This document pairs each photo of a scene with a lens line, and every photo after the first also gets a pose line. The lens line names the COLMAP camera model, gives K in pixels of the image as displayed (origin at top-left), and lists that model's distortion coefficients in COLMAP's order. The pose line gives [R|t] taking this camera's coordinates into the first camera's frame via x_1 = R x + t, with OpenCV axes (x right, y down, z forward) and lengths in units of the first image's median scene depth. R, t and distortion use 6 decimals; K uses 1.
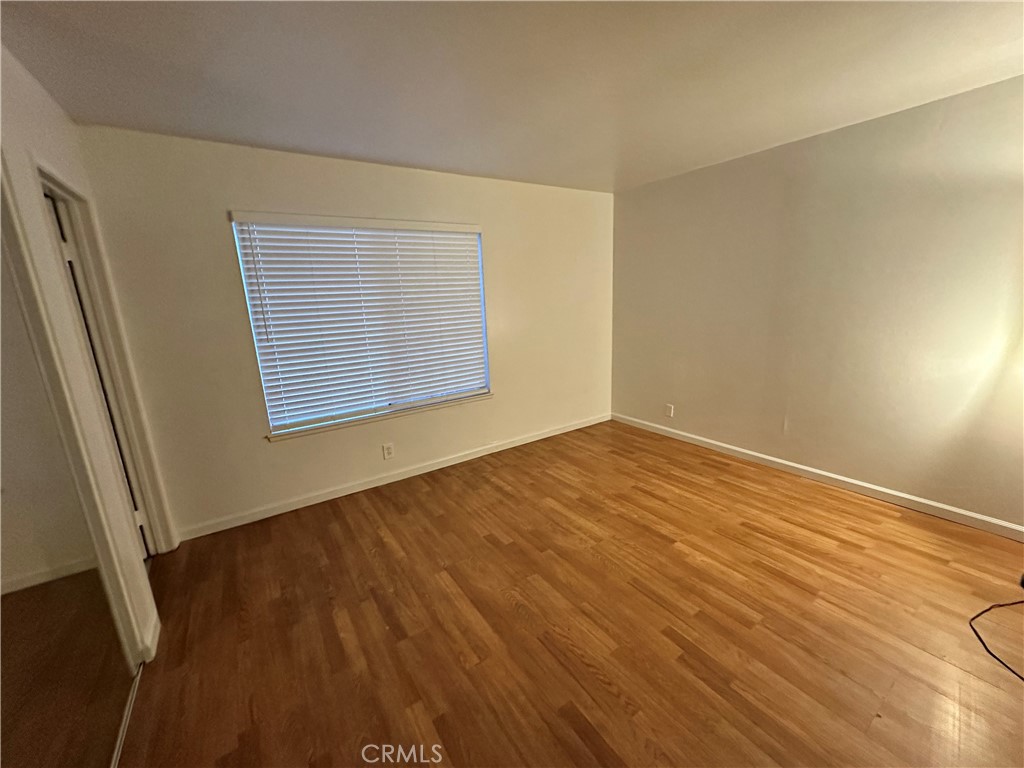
lens RADIAL K [[406.6, 0, 510.8], [0, 406.6, 384.3], [0, 0, 1]] dist [-0.002754, 0.000799]
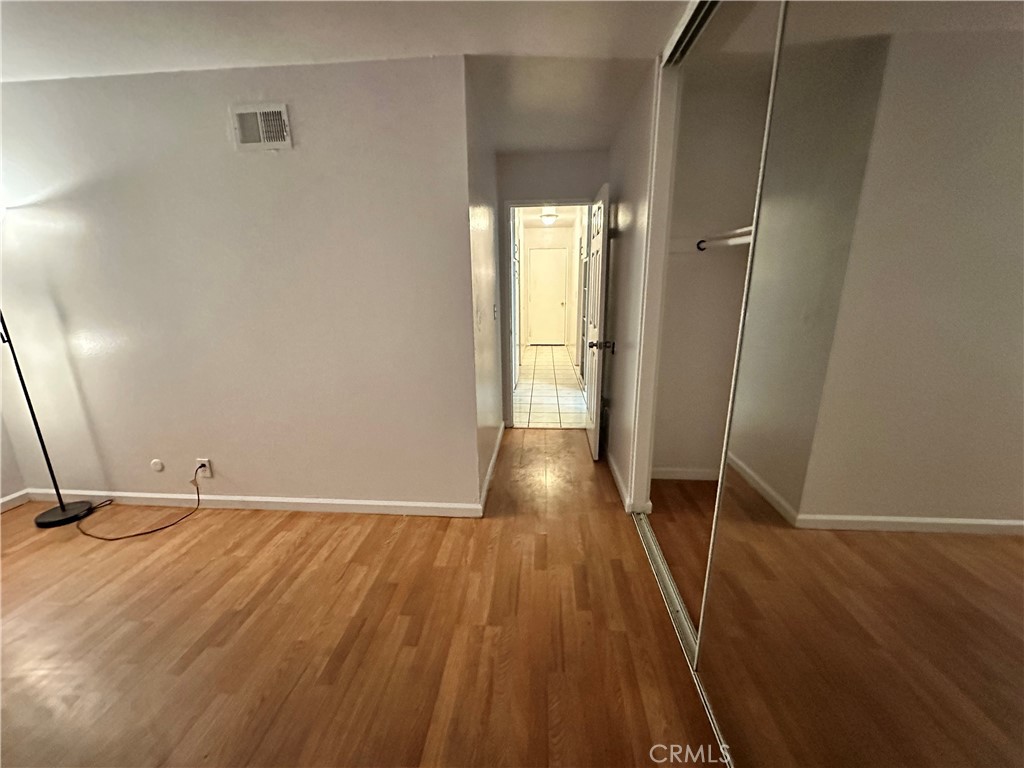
lens RADIAL K [[406.6, 0, 511.2], [0, 406.6, 384.1], [0, 0, 1]] dist [-0.002754, 0.000799]
pose [[-0.784804, -0.105945, 0.610622, -0.485555], [0.177866, 0.905326, 0.385679, -0.112457], [-0.593672, 0.411291, -0.691659, 0.716545]]
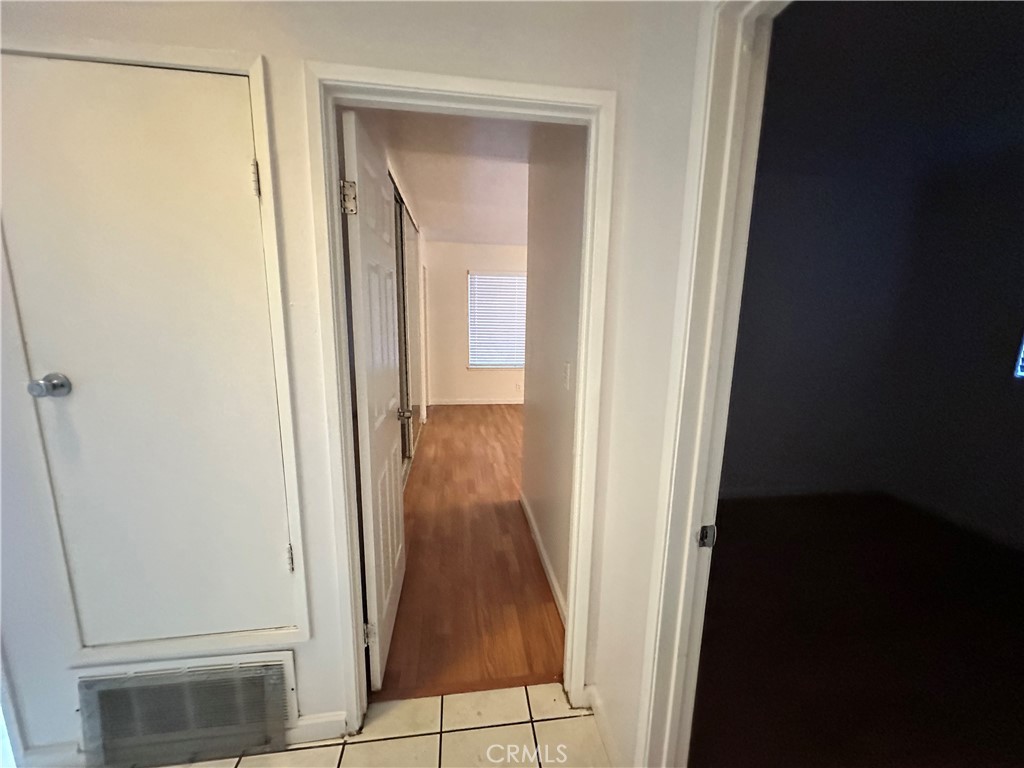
lens RADIAL K [[406.6, 0, 512.5], [0, 406.6, 385.1], [0, 0, 1]] dist [-0.002754, 0.000799]
pose [[0.898168, 0.130550, -0.419822, 0.646259], [-0.146443, 0.989203, -0.005694, 0.223007], [0.414545, 0.066594, 0.907589, -1.036805]]
